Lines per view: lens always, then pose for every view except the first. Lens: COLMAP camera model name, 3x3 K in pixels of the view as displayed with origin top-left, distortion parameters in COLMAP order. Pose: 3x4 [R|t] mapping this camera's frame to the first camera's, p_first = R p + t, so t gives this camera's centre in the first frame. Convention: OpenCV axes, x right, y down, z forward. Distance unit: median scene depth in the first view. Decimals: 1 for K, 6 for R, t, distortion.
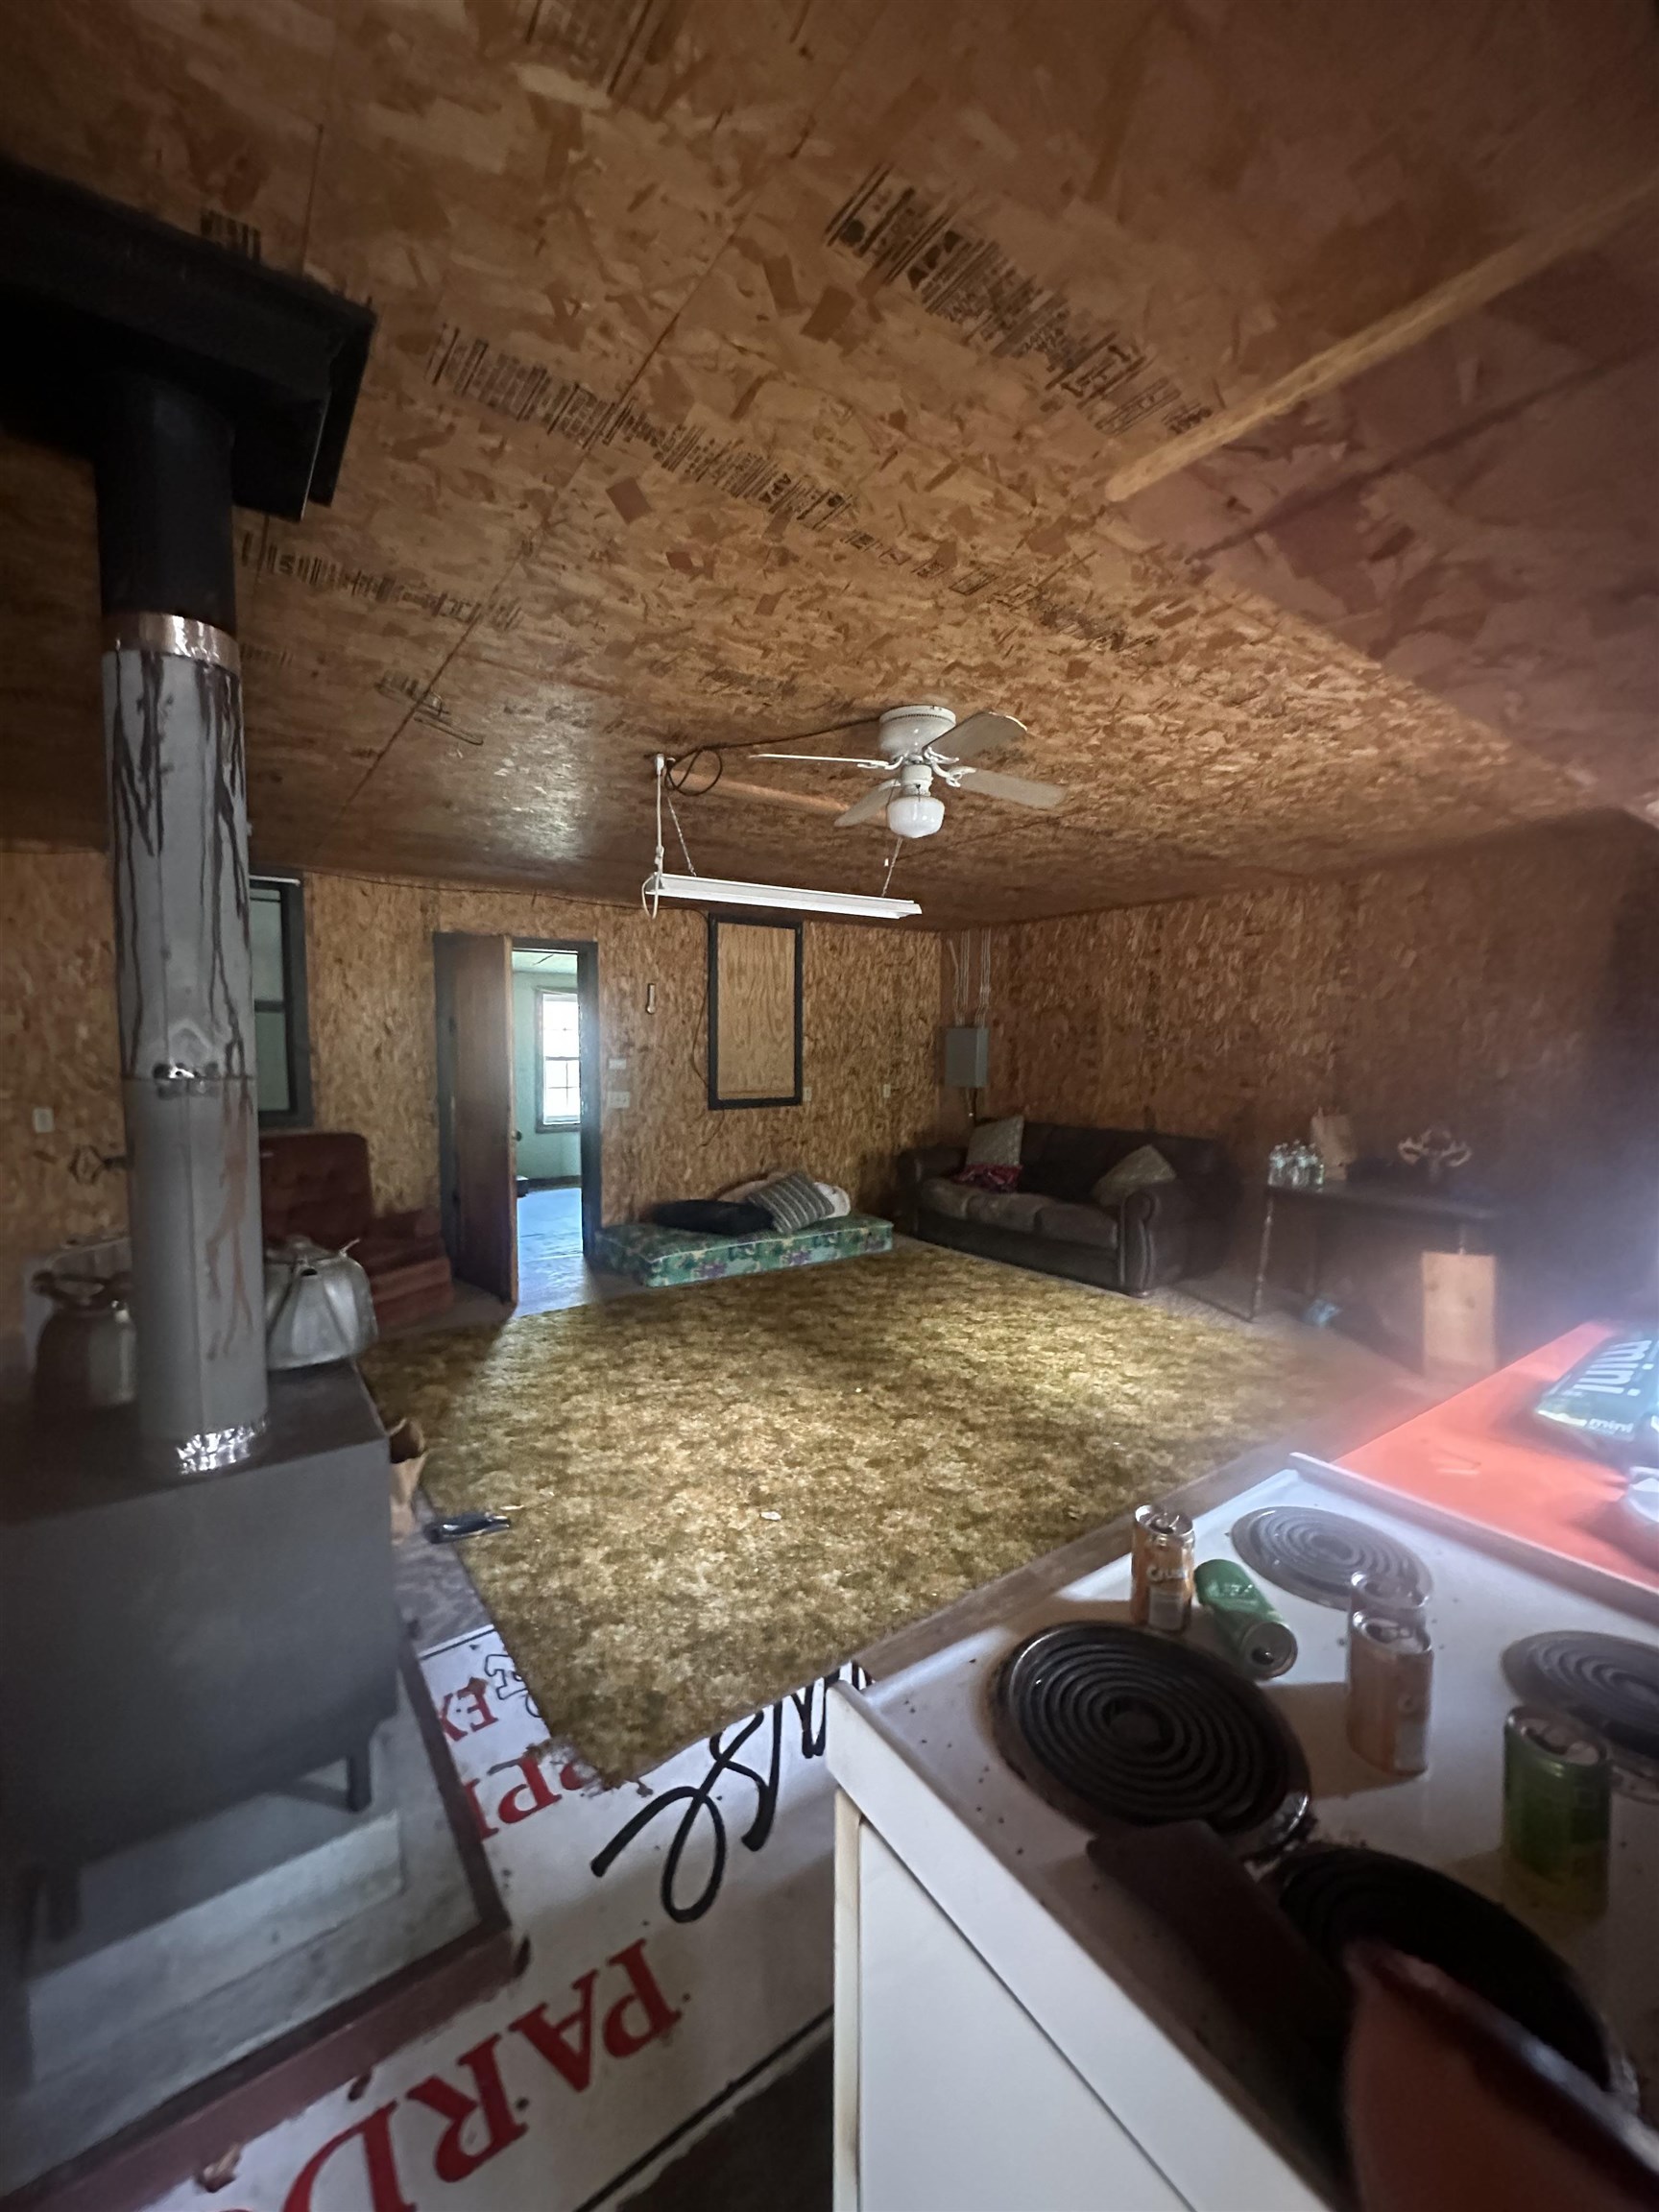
lens RADIAL K [[882.4, 0, 828.8], [0, 882.4, 1096.4], [0, 0, 1]] dist [-0.007997, 0.001670]
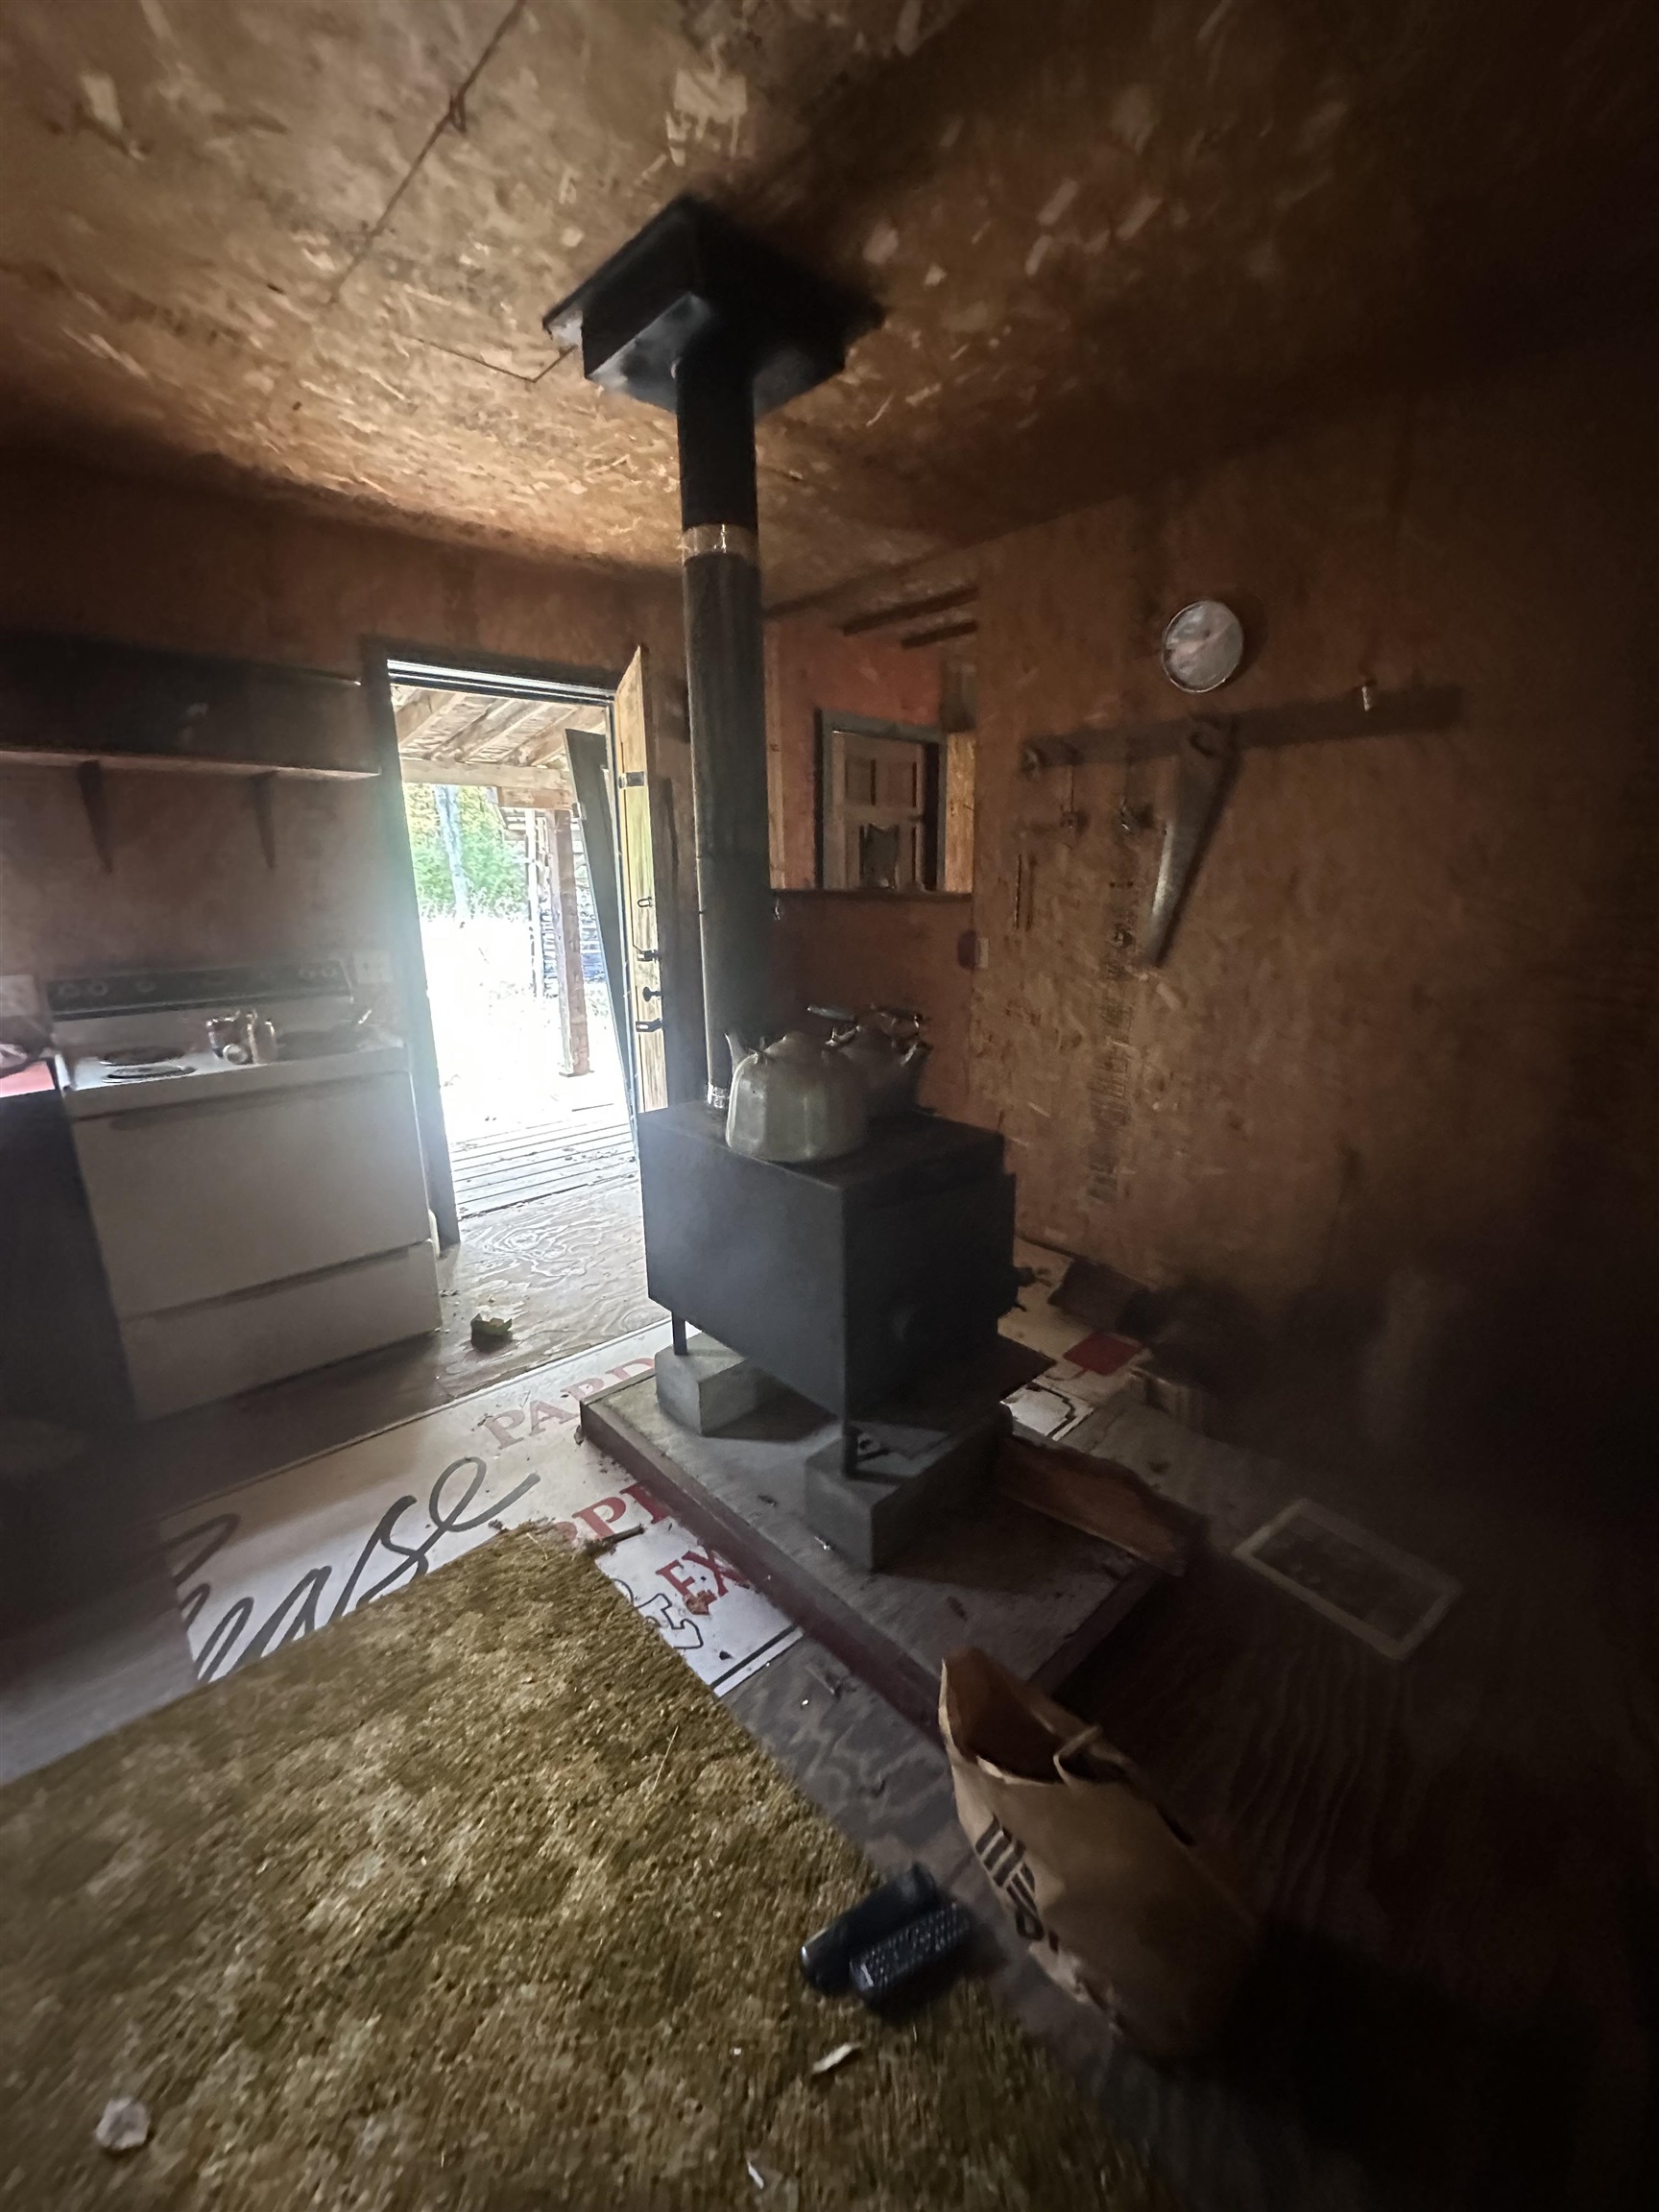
lens RADIAL K [[882.4, 0, 833.2], [0, 882.4, 1104.7], [0, 0, 1]] dist [-0.007997, 0.001670]
pose [[-0.991983, 0.035132, -0.121393, -0.454162], [-0.005784, 0.946952, 0.321323, -0.070765], [0.126242, 0.319449, -0.939157, 1.696142]]
